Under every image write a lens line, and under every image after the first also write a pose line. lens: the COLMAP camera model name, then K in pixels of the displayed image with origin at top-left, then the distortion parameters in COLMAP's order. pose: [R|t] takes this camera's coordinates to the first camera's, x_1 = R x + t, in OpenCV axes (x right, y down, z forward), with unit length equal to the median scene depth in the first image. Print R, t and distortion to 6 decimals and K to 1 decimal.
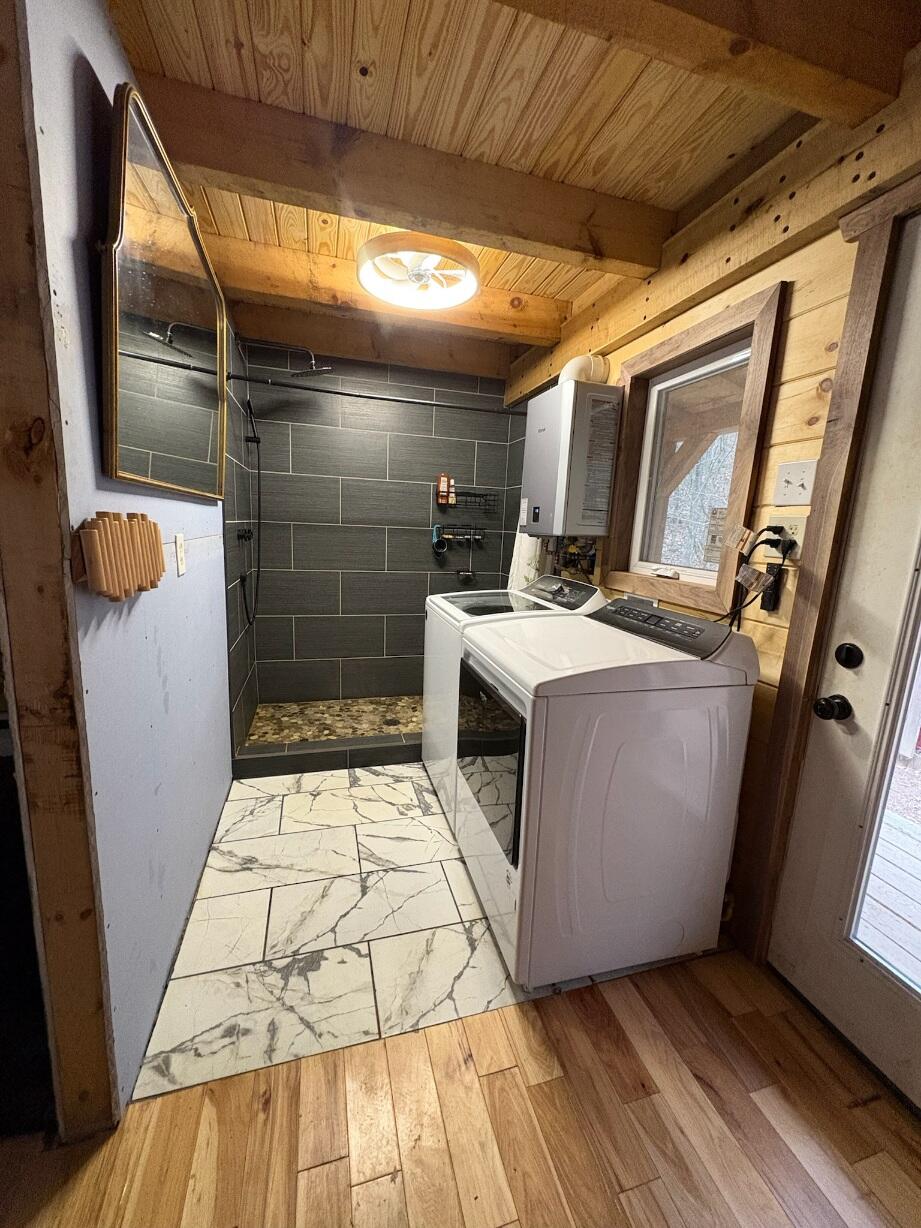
lens RADIAL K [[490.8, 0, 460.8], [0, 490.8, 612.4], [0, 0, 1]] dist [-0.000874, 0.000274]
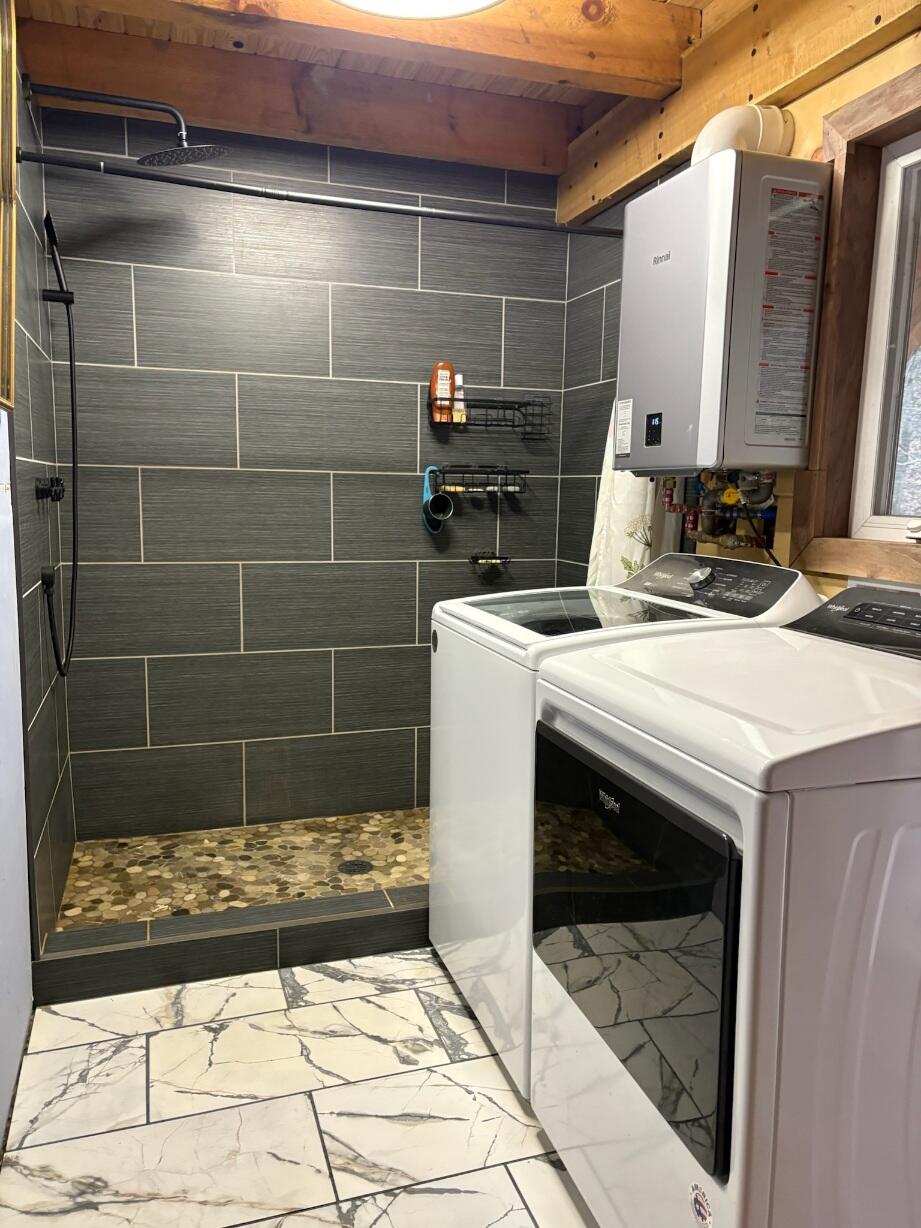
lens RADIAL K [[930.2, 0, 465.3], [0, 930.2, 617.8], [0, 0, 1]] dist [0.046373, -0.050375]
pose [[0.998746, -0.032800, 0.037816, -0.074592], [0.034114, 0.998817, -0.034655, 0.015350], [-0.036635, 0.035902, 0.998684, 0.073197]]
